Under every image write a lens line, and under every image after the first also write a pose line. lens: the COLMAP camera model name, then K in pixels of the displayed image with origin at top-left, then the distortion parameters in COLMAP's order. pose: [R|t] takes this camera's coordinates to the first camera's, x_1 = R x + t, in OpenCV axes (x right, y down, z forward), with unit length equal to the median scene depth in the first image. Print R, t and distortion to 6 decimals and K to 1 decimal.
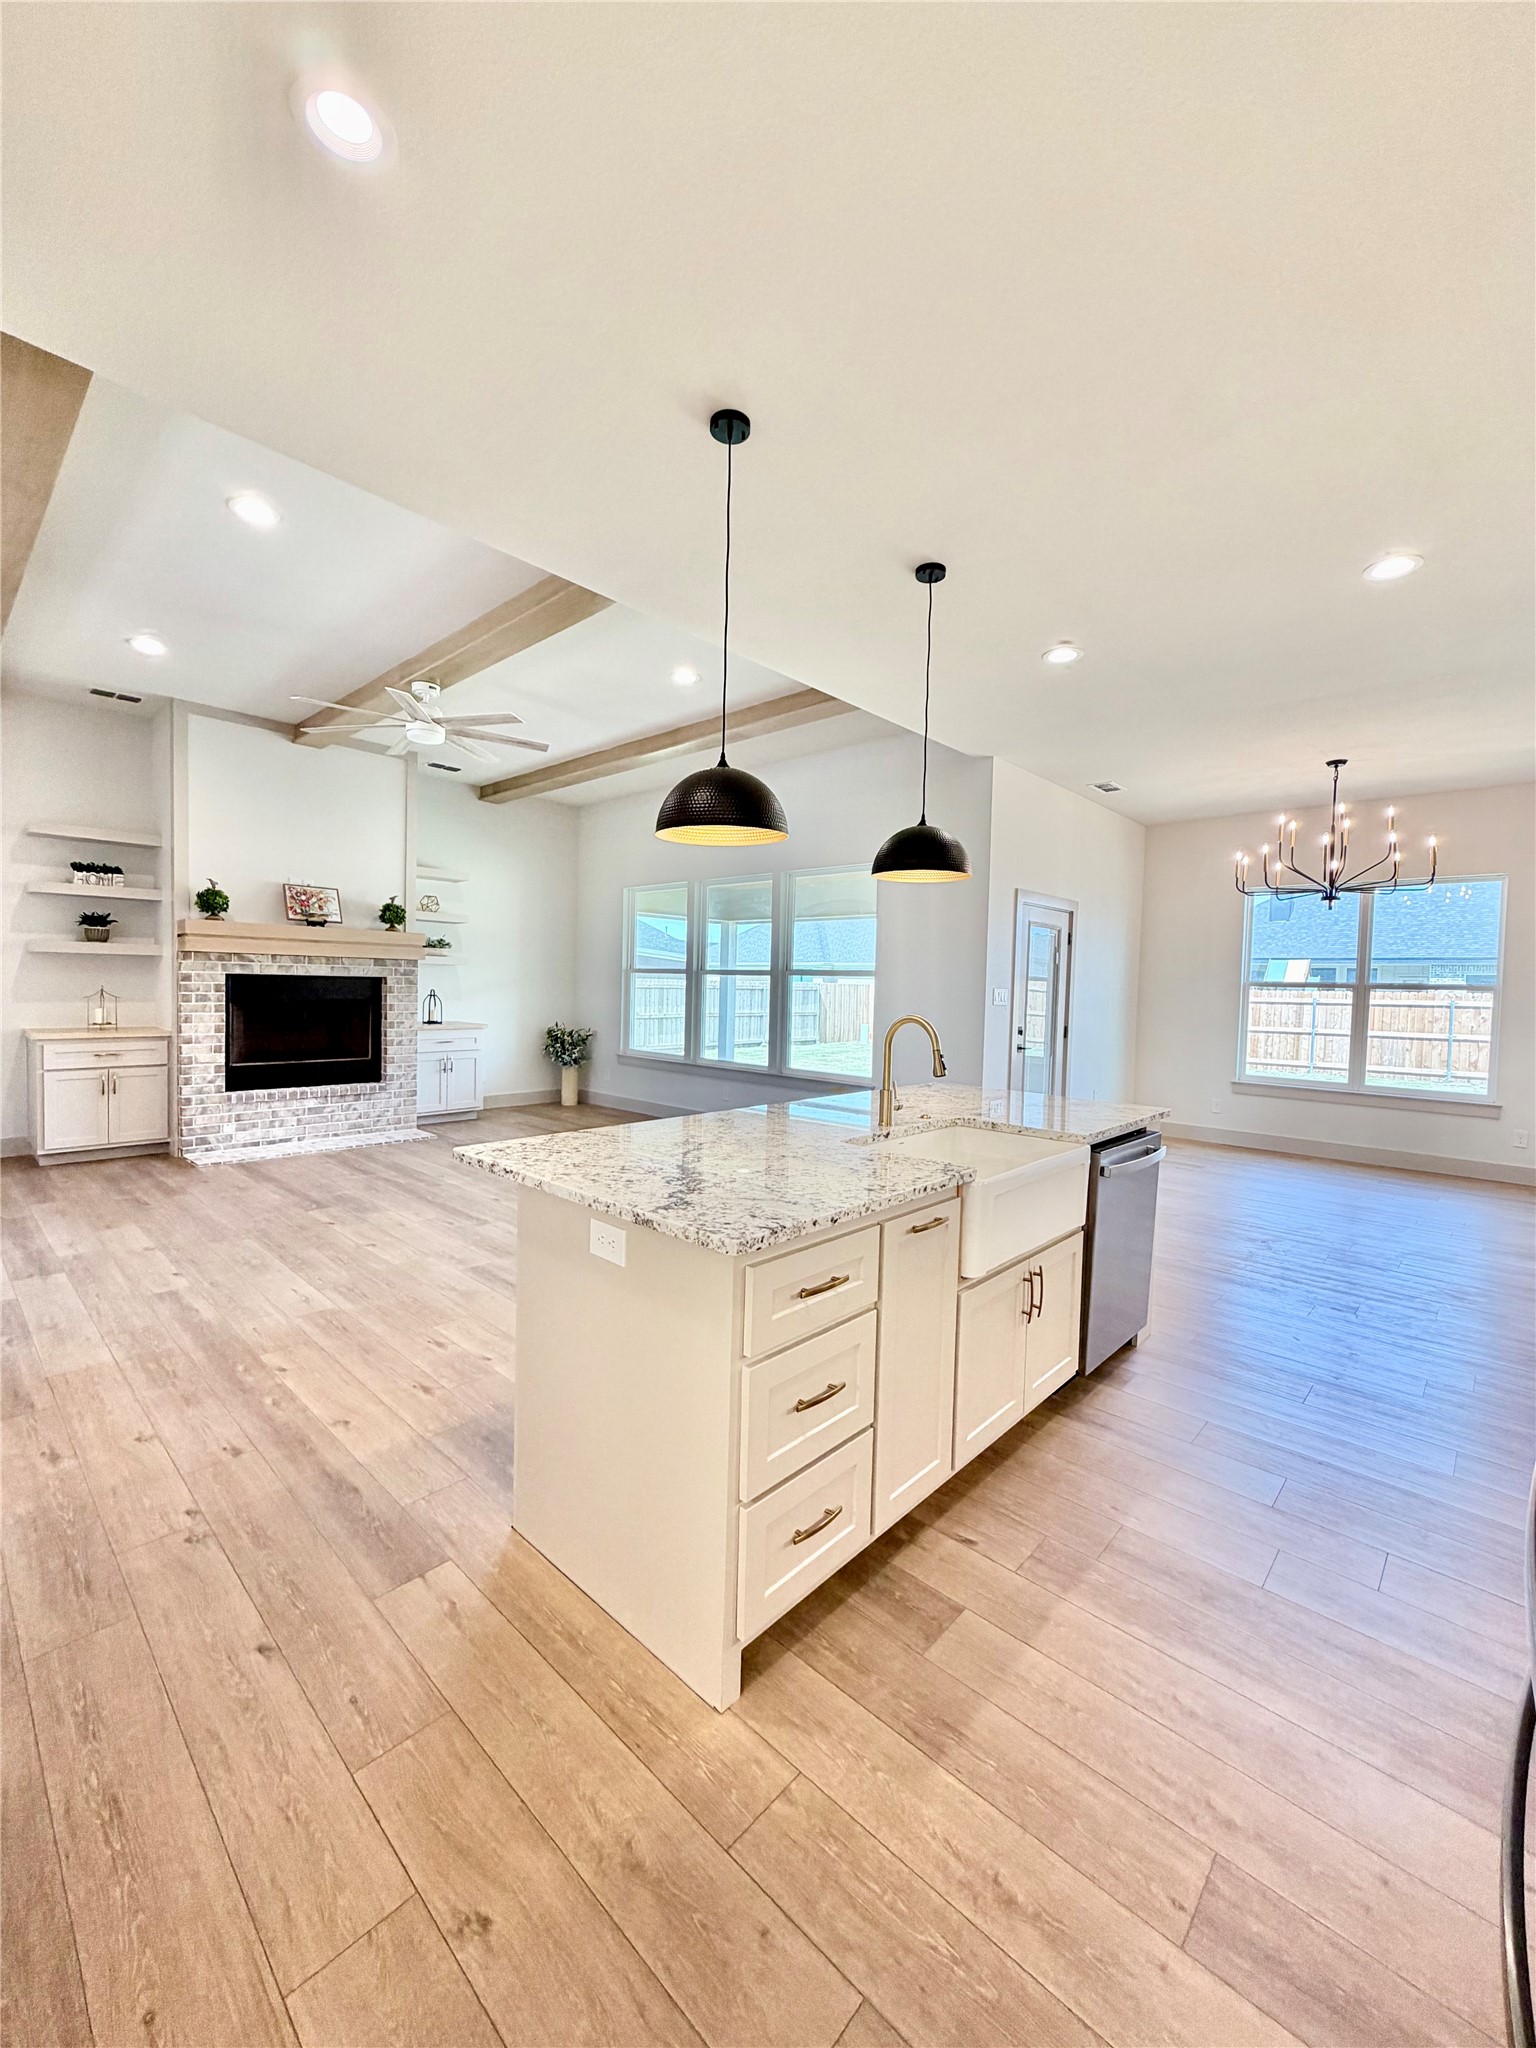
lens RADIAL K [[817.5, 0, 769.8], [0, 817.5, 1013.7], [0, 0, 1]] dist [0.001523, -0.000420]
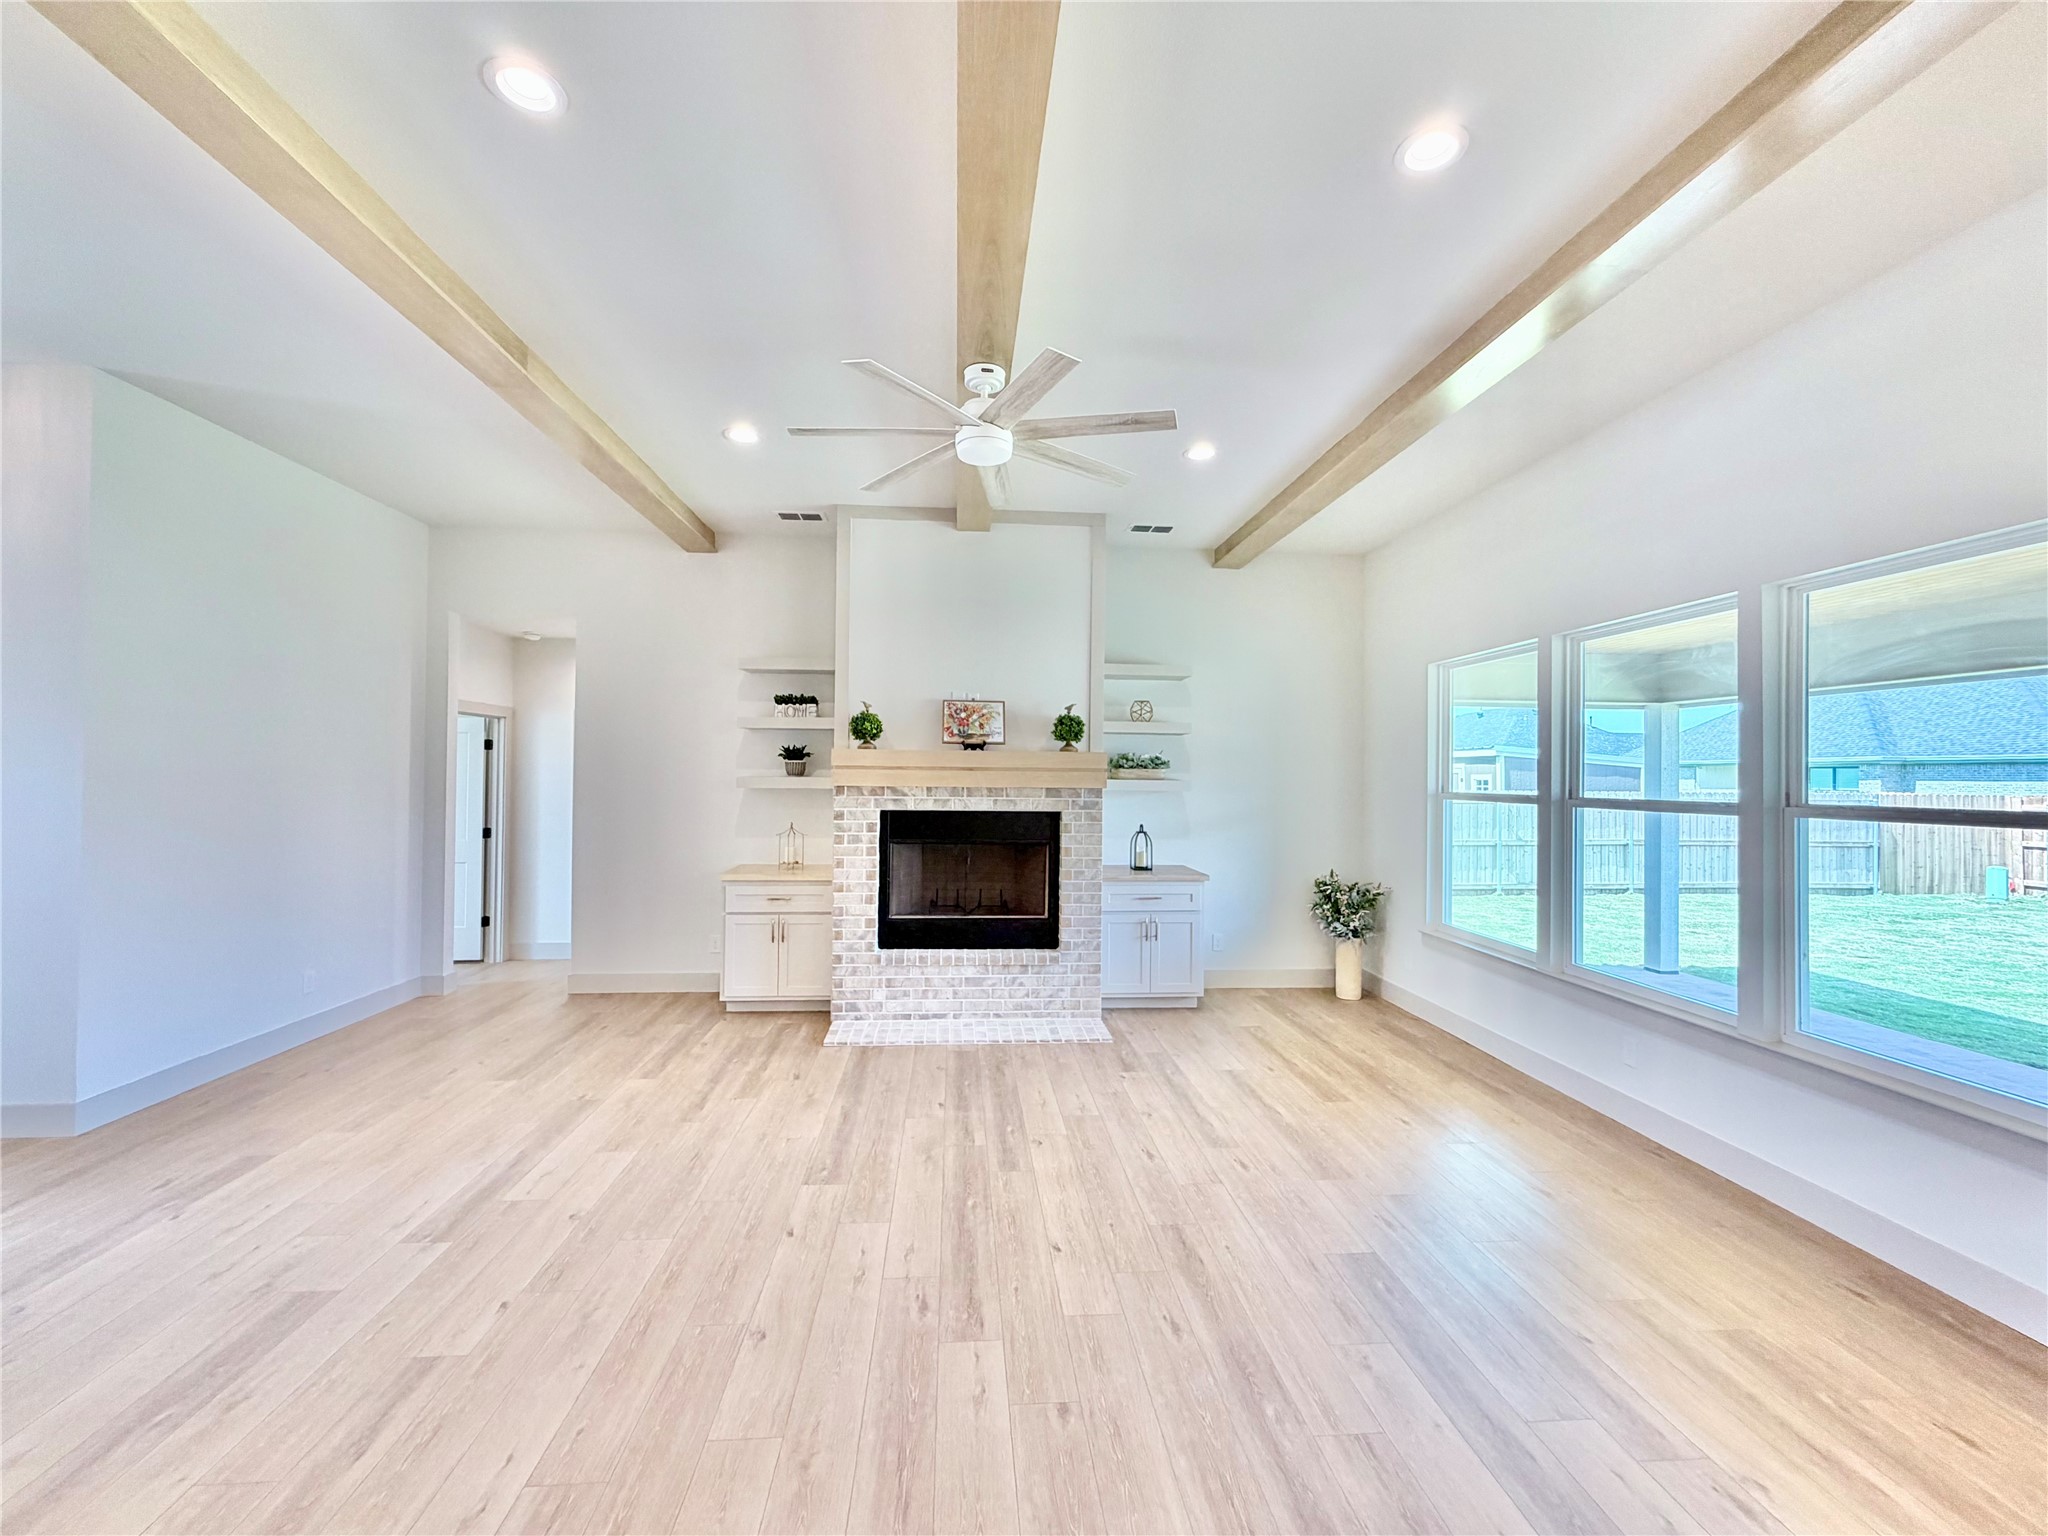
lens RADIAL K [[817.5, 0, 1015.6], [0, 817.5, 764.3], [0, 0, 1]] dist [0.001523, -0.000420]
pose [[0.733535, -0.026948, -0.679117, 0.016798], [-0.017678, 0.998119, -0.058701, -0.046911], [0.679422, 0.055065, 0.731679, 0.447680]]
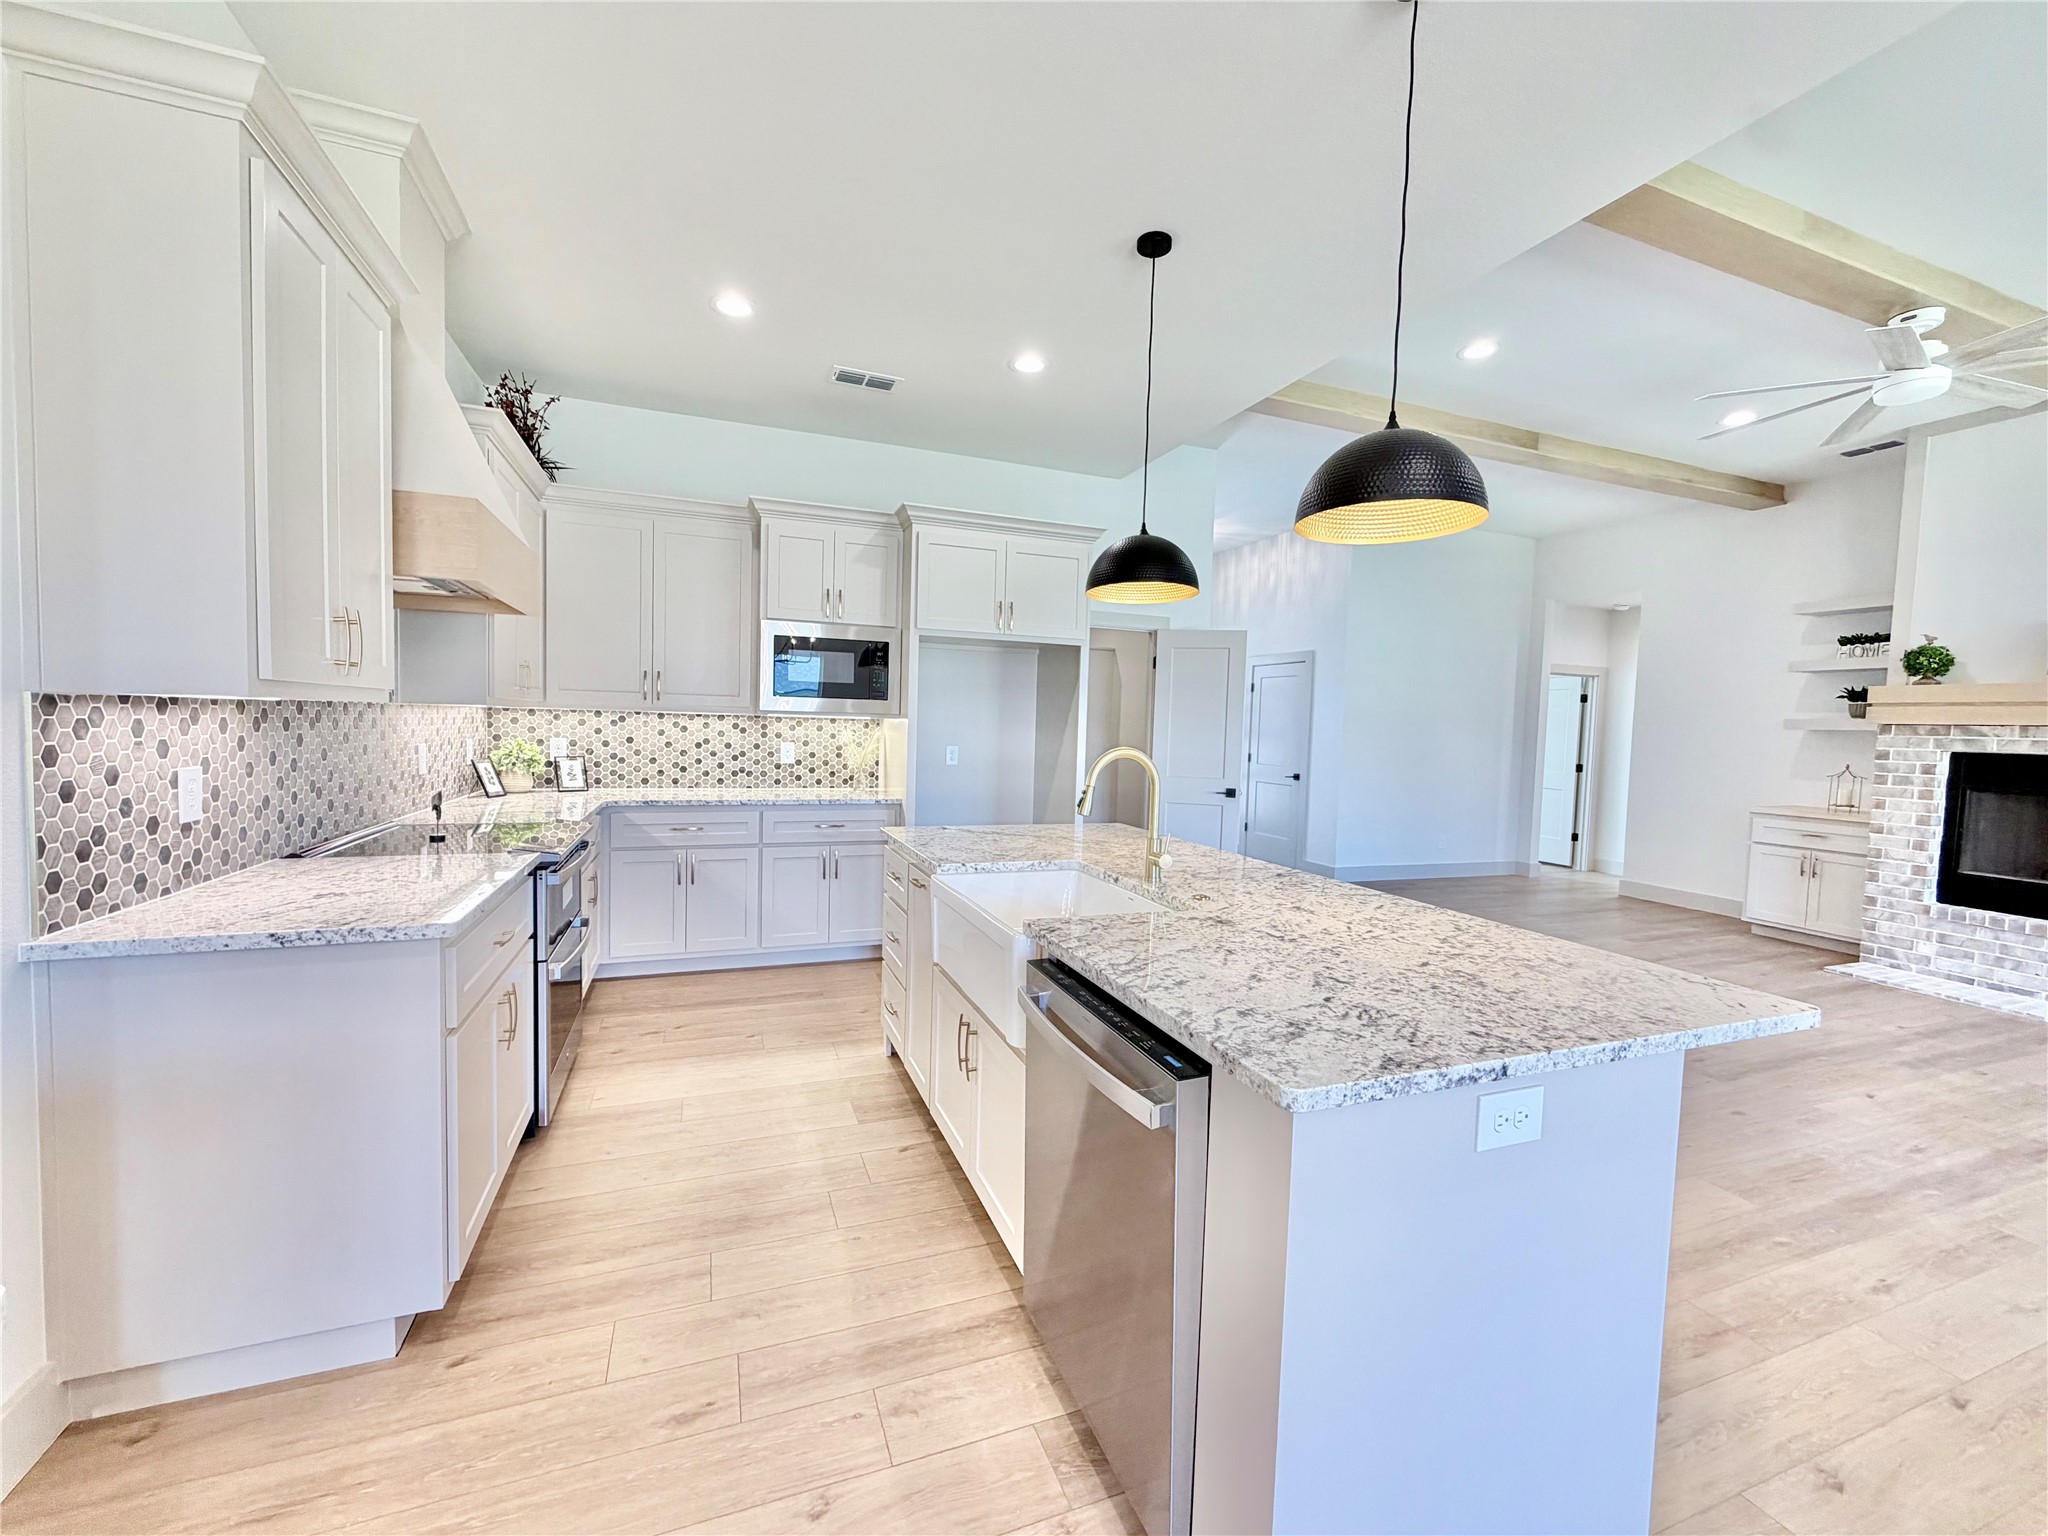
lens RADIAL K [[817.5, 0, 1015.9], [0, 817.5, 765.7], [0, 0, 1]] dist [0.001523, -0.000420]
pose [[-0.442731, 0.007431, -0.896624, 0.409447], [-0.075663, 0.996089, 0.045616, -0.003749], [0.893457, 0.088037, -0.440437, 0.525785]]
